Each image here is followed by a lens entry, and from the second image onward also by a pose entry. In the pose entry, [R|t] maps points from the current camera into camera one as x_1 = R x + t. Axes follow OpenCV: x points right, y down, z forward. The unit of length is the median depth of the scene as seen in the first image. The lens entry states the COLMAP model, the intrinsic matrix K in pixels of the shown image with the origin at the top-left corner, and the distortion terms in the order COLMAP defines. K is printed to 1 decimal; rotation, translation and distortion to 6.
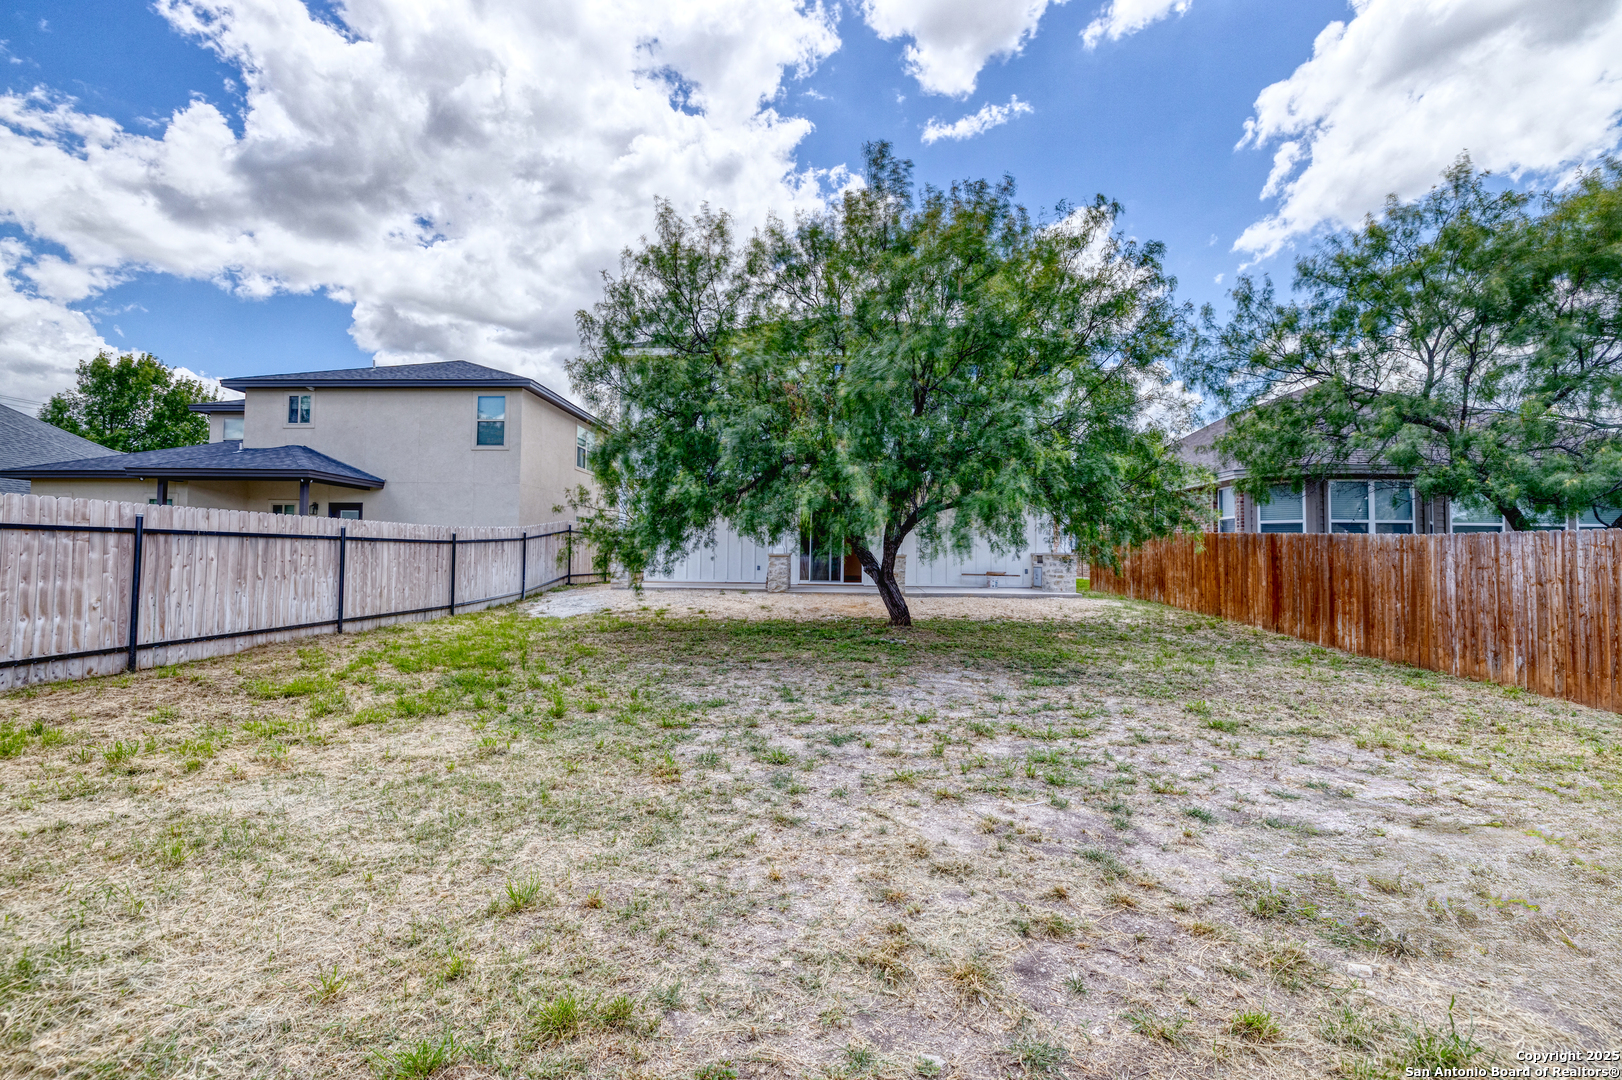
lens RADIAL K [[697.7, 0, 809.7], [0, 697.7, 535.4], [0, 0, 1]] dist [-0.004552, -0.000360]
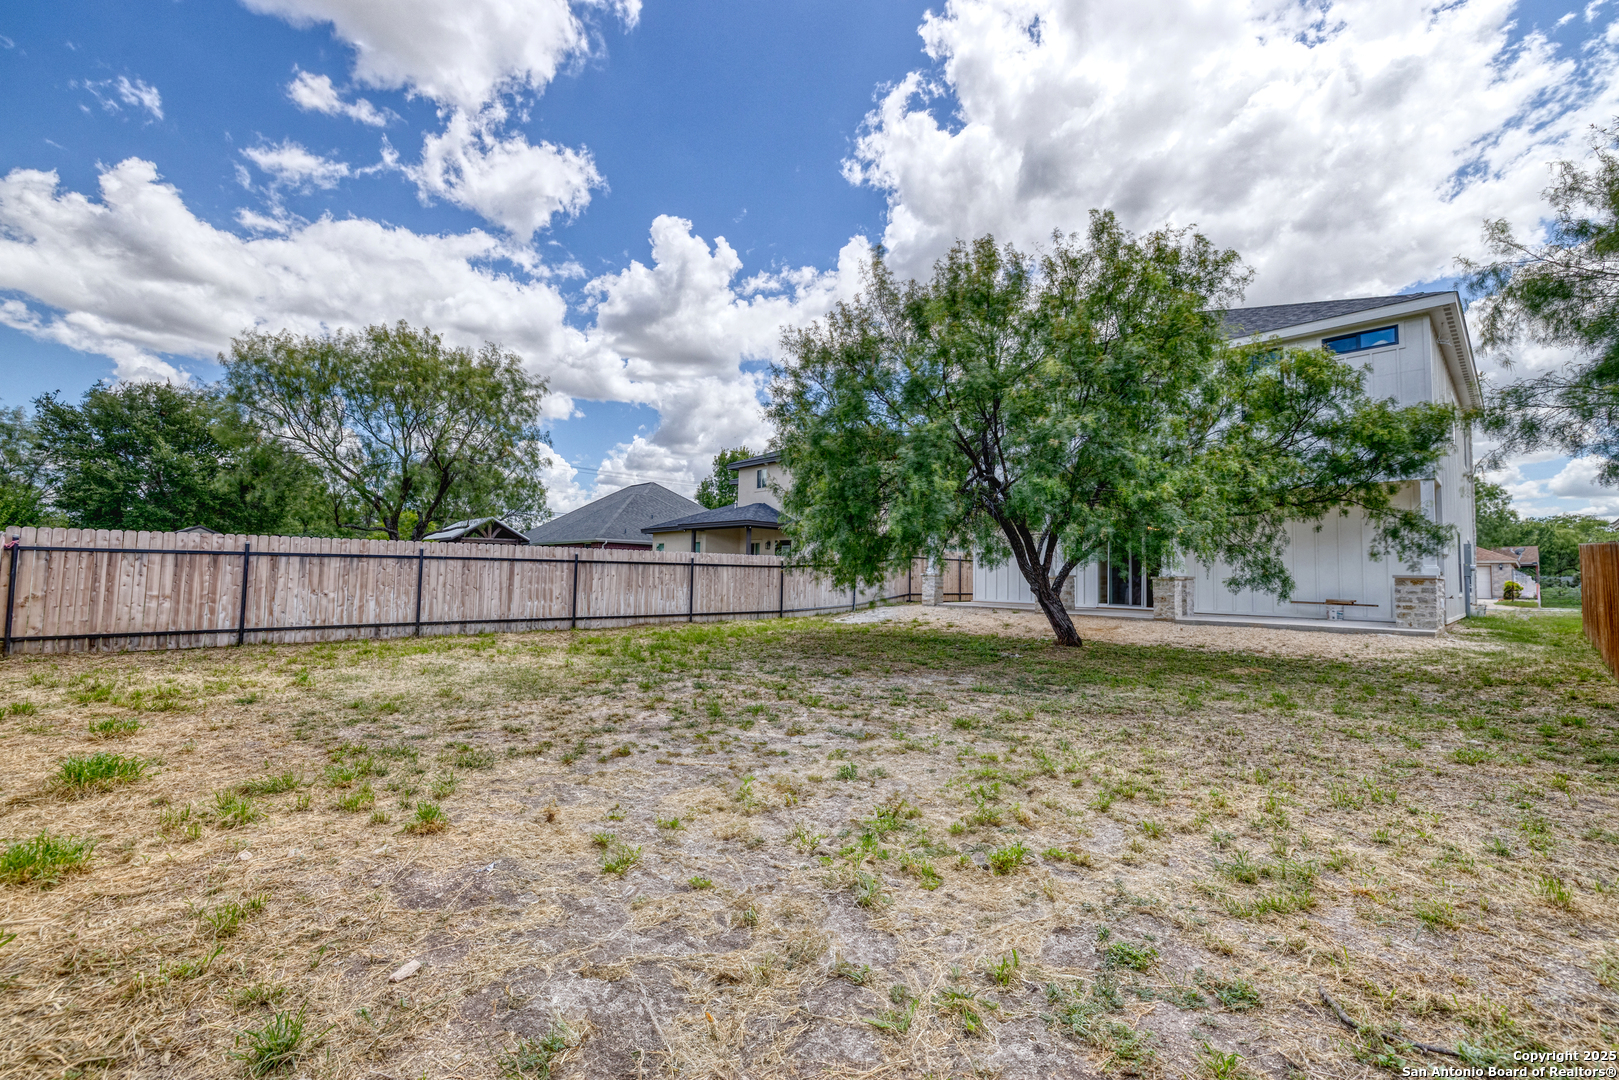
lens RADIAL K [[714.2, 0, 813.2], [0, 714.2, 544.2], [0, 0, 1]] dist [0.001884, 0.000019]
pose [[0.704697, -0.030389, -0.708857, 0.752802], [0.012082, 0.999451, -0.030836, 0.011923], [0.709405, 0.013165, 0.704678, 0.004615]]
